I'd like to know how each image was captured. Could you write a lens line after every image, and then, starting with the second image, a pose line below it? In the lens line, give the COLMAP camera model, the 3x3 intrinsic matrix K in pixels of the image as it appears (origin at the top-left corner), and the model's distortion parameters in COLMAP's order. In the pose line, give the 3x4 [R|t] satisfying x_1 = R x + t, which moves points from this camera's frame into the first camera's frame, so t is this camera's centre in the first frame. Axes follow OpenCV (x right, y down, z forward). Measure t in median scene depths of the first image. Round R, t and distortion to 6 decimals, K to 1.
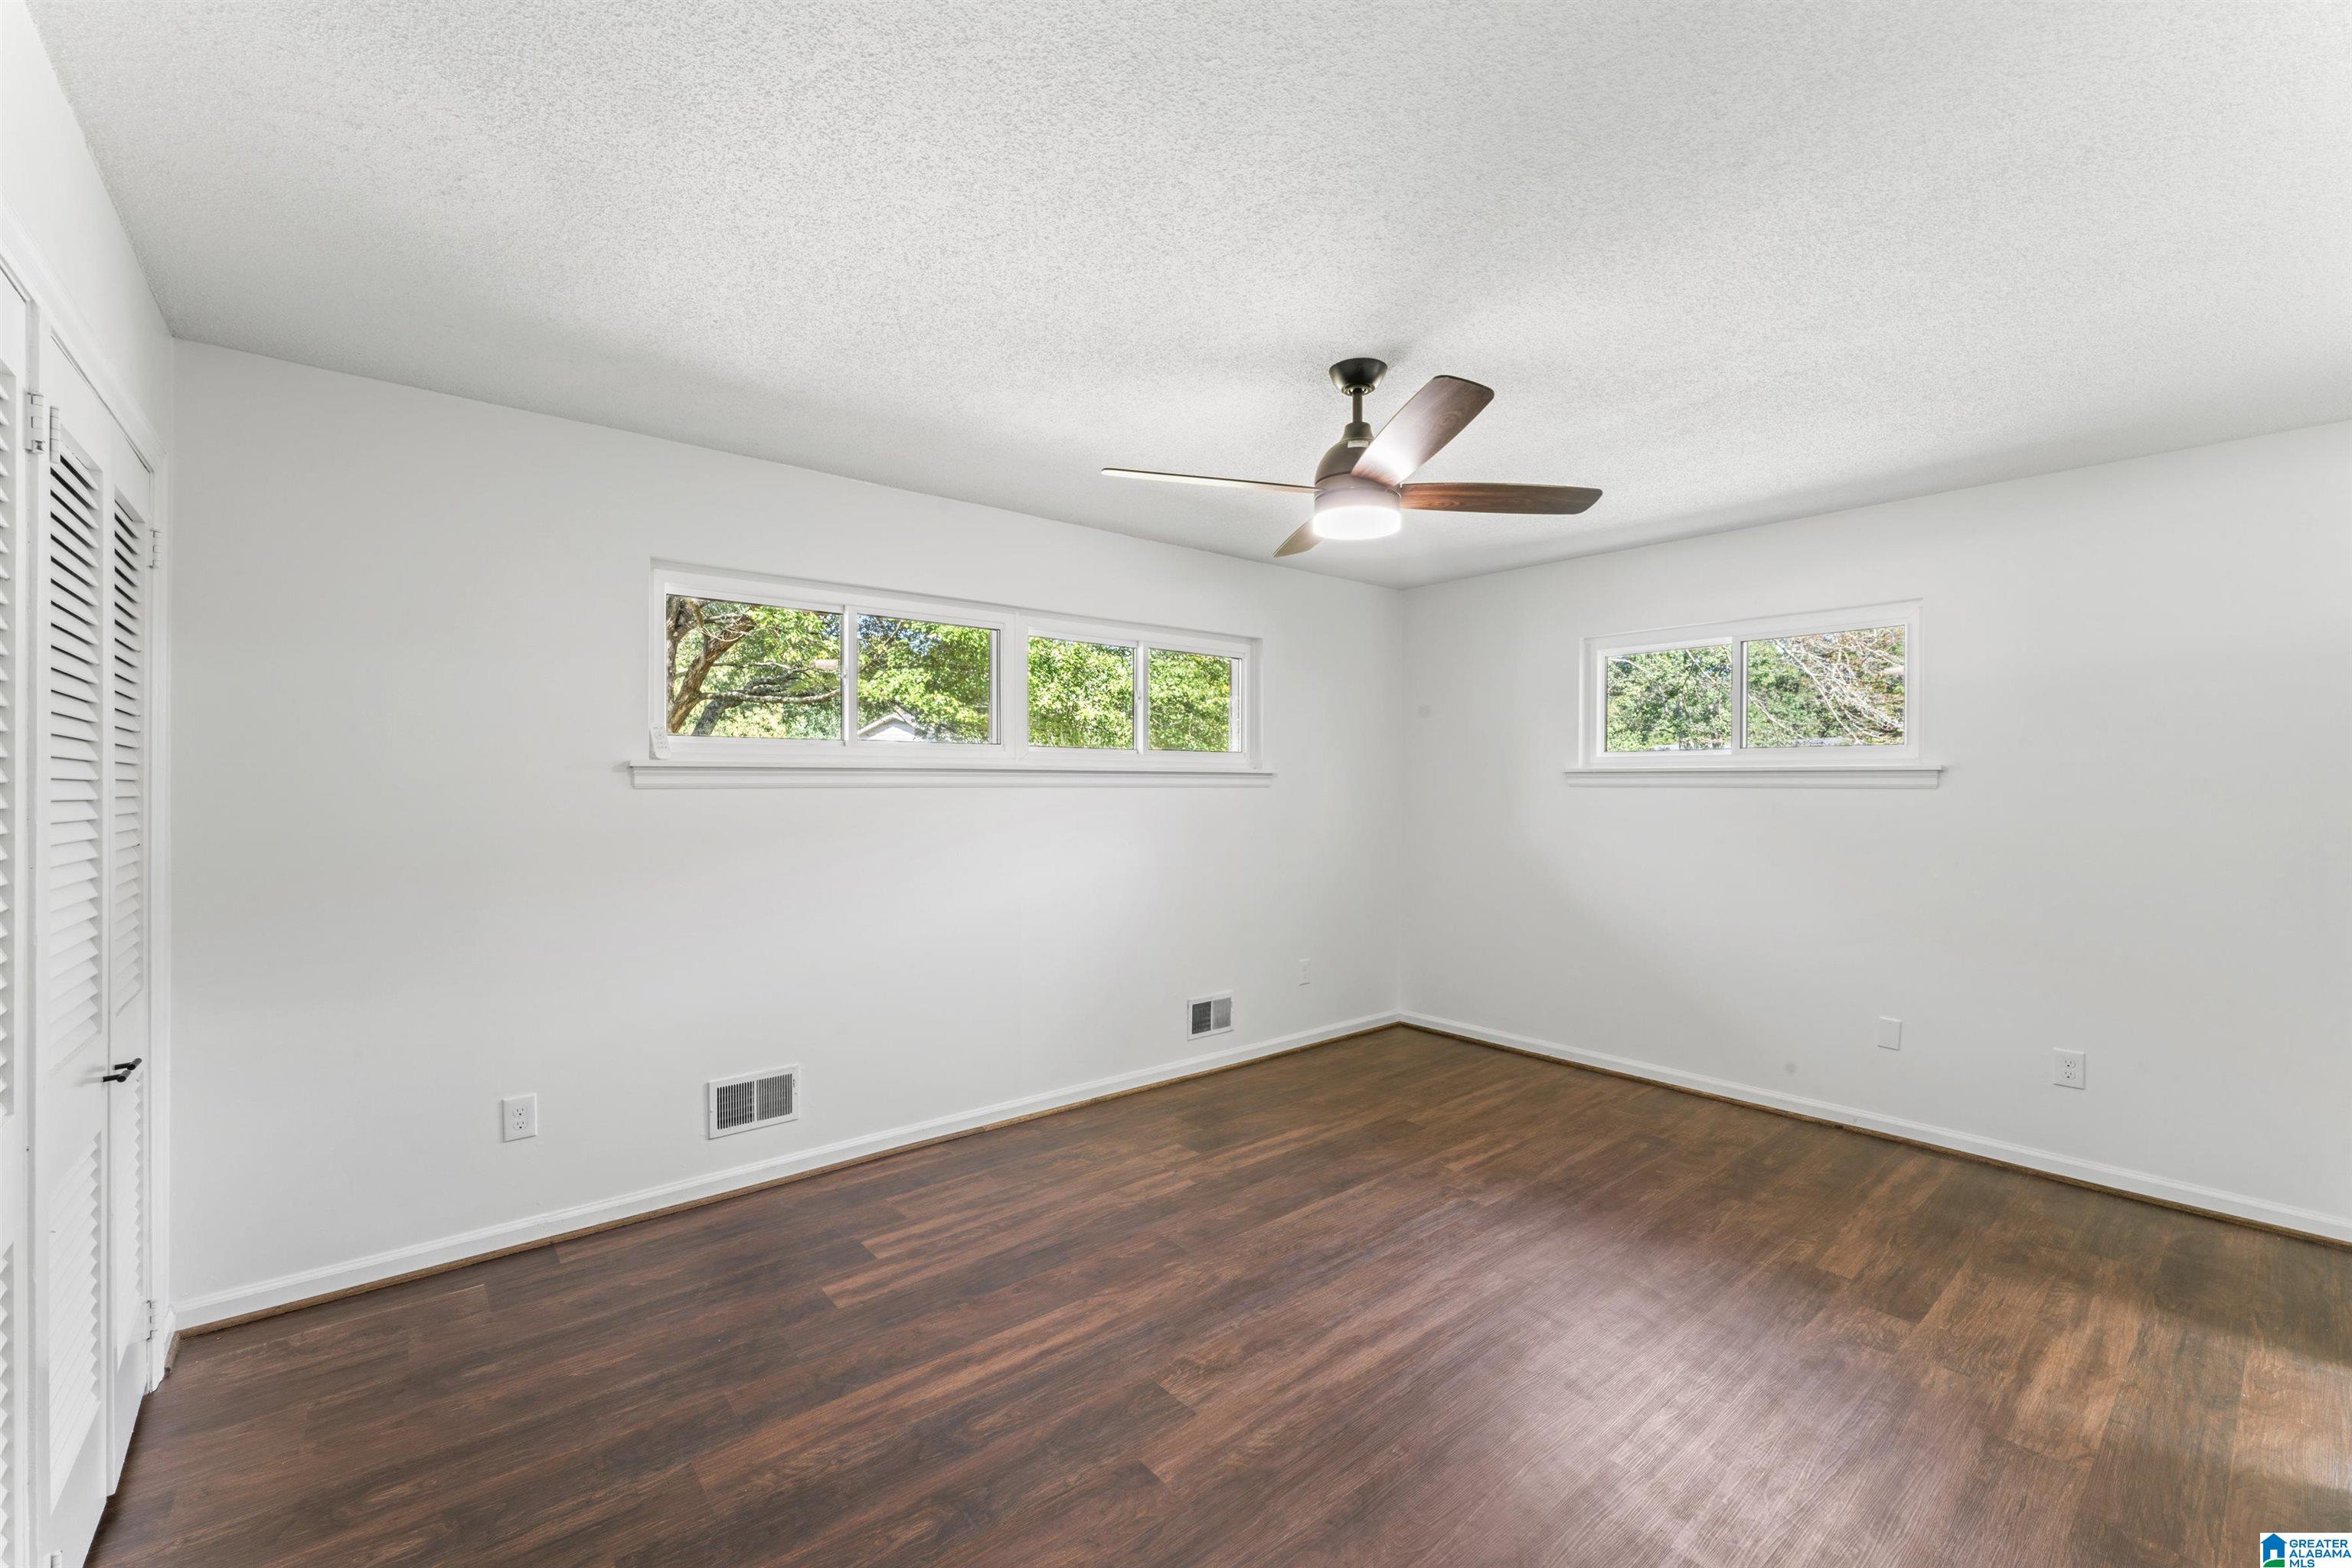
lens RADIAL K [[972.4, 0, 1176.6], [0, 972.4, 771.9], [0, 0, 1]] dist [0.000758, 0.000113]
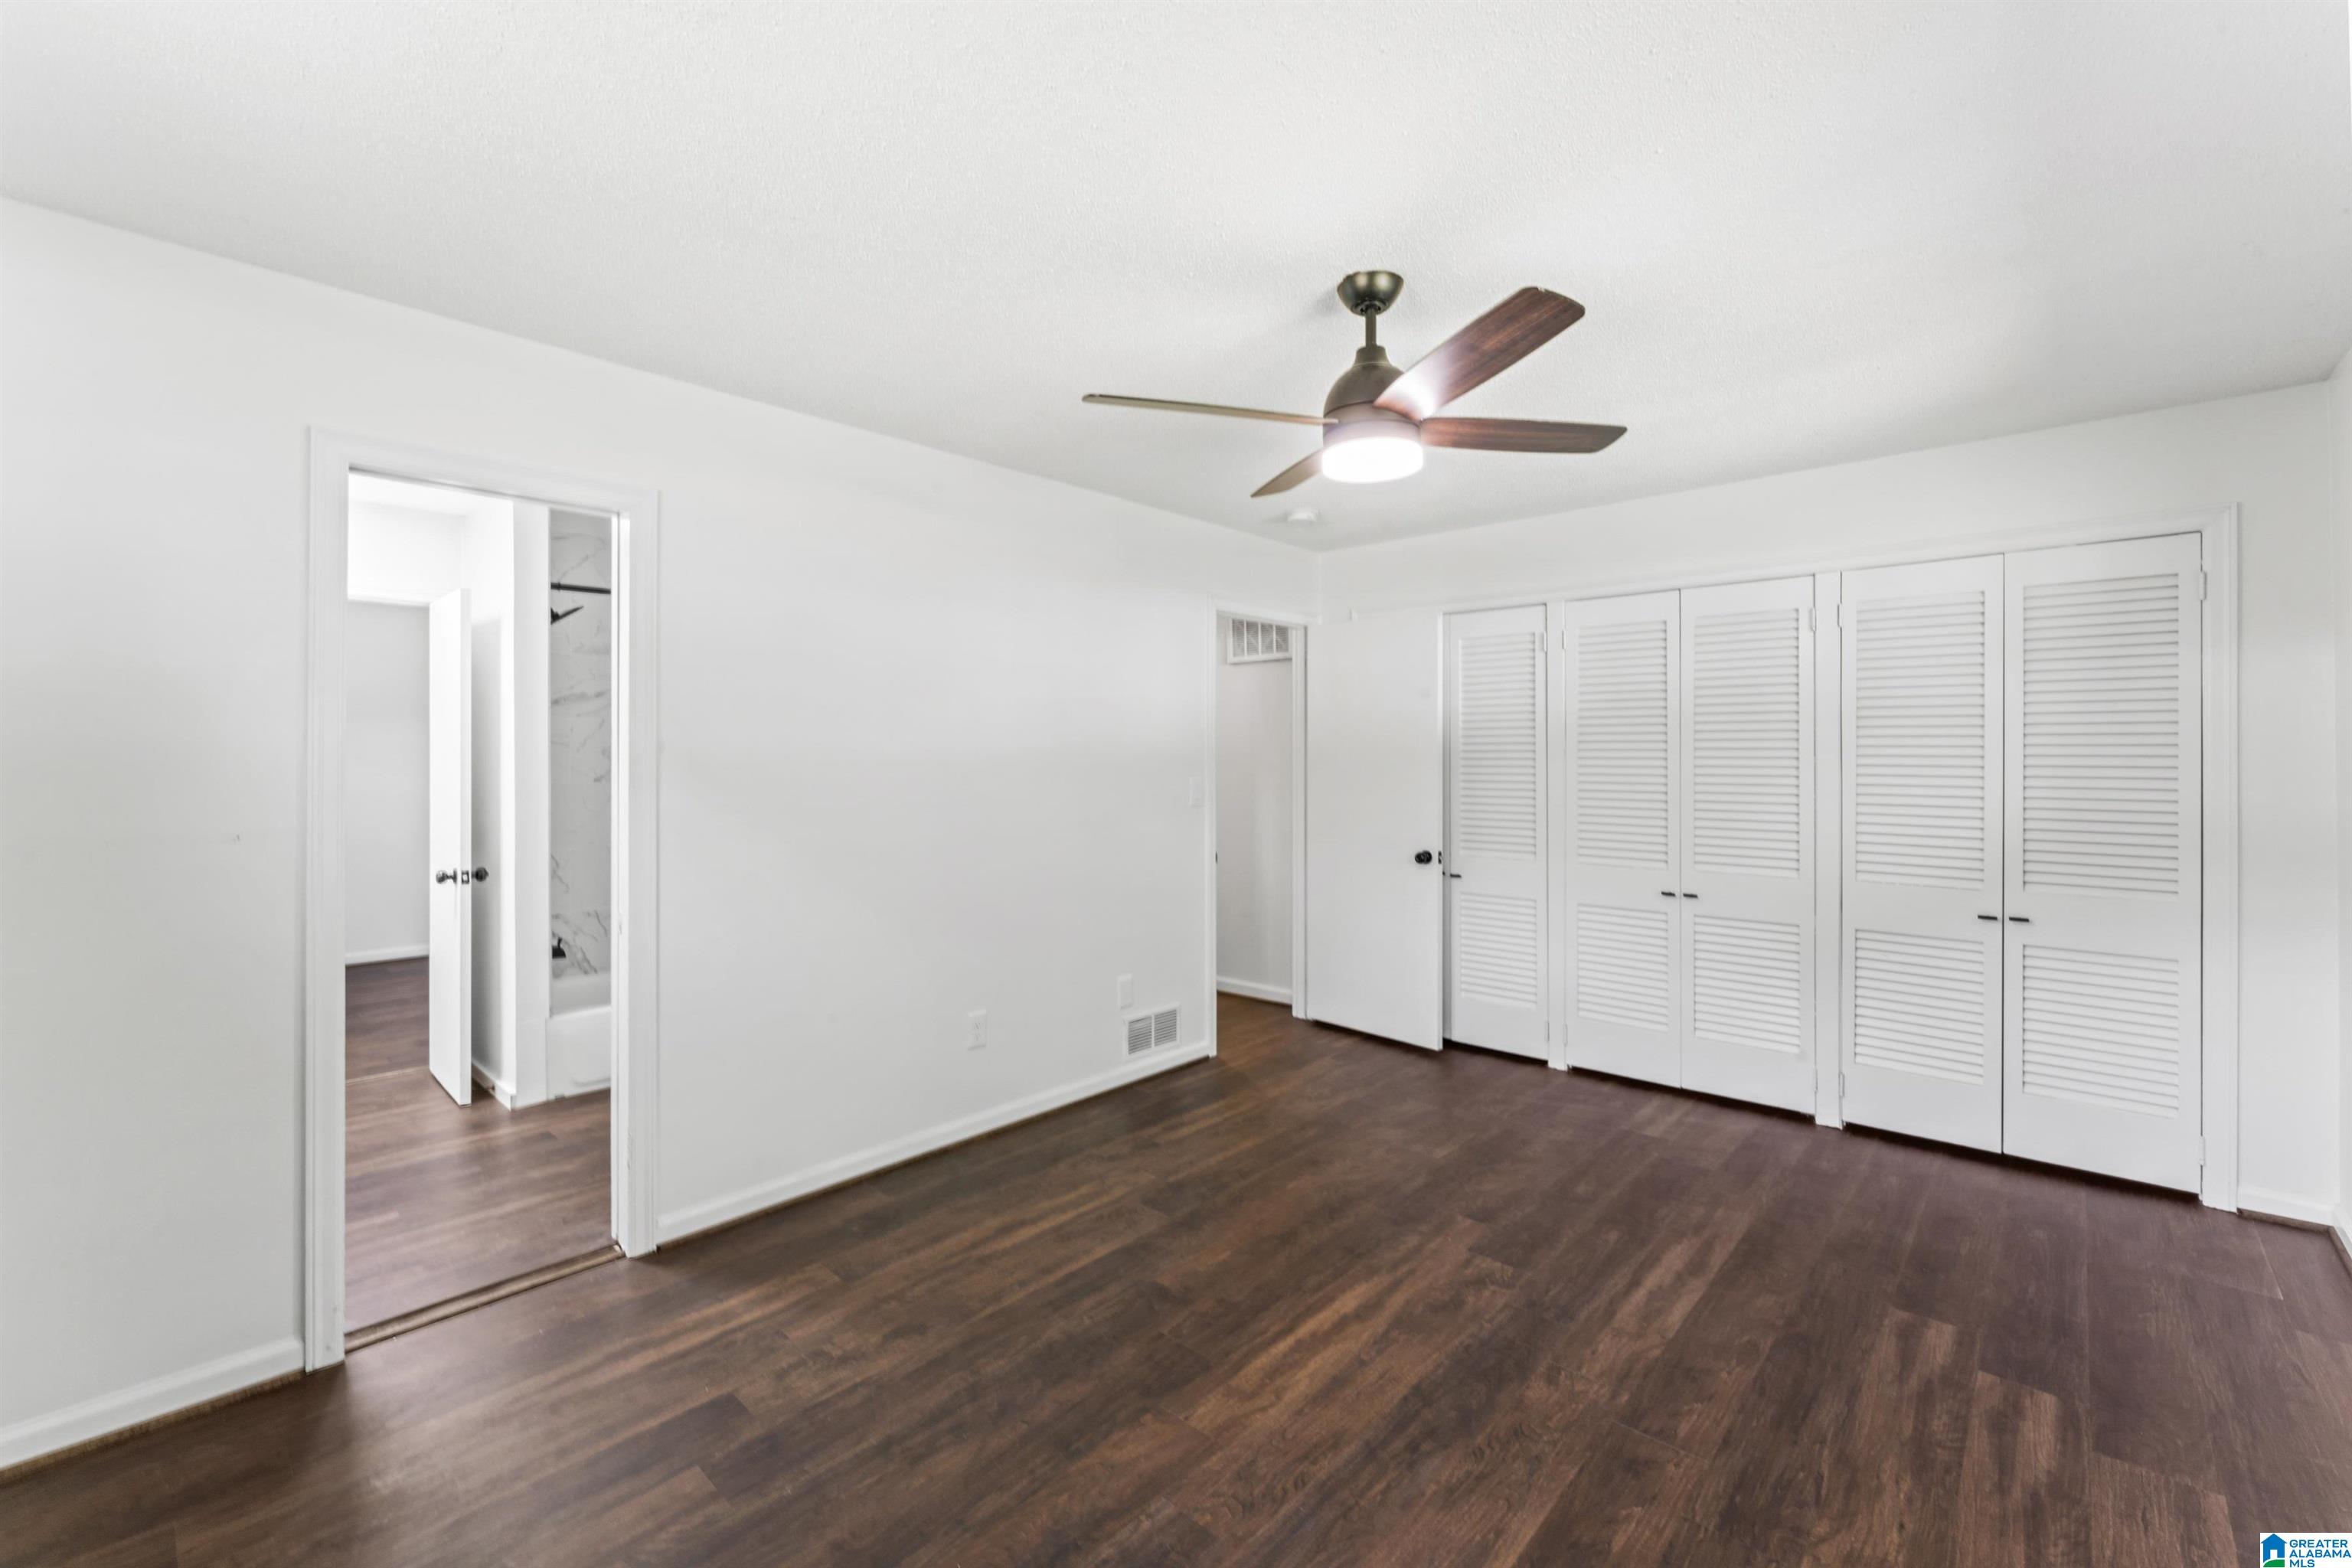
lens RADIAL K [[972.4, 0, 1176.6], [0, 972.4, 771.9], [0, 0, 1]] dist [0.000758, 0.000113]
pose [[-0.991910, -0.000065, -0.126945, 0.480112], [-0.000982, 0.999974, 0.007158, 0.018697], [0.126941, 0.007225, -0.991884, 1.889980]]
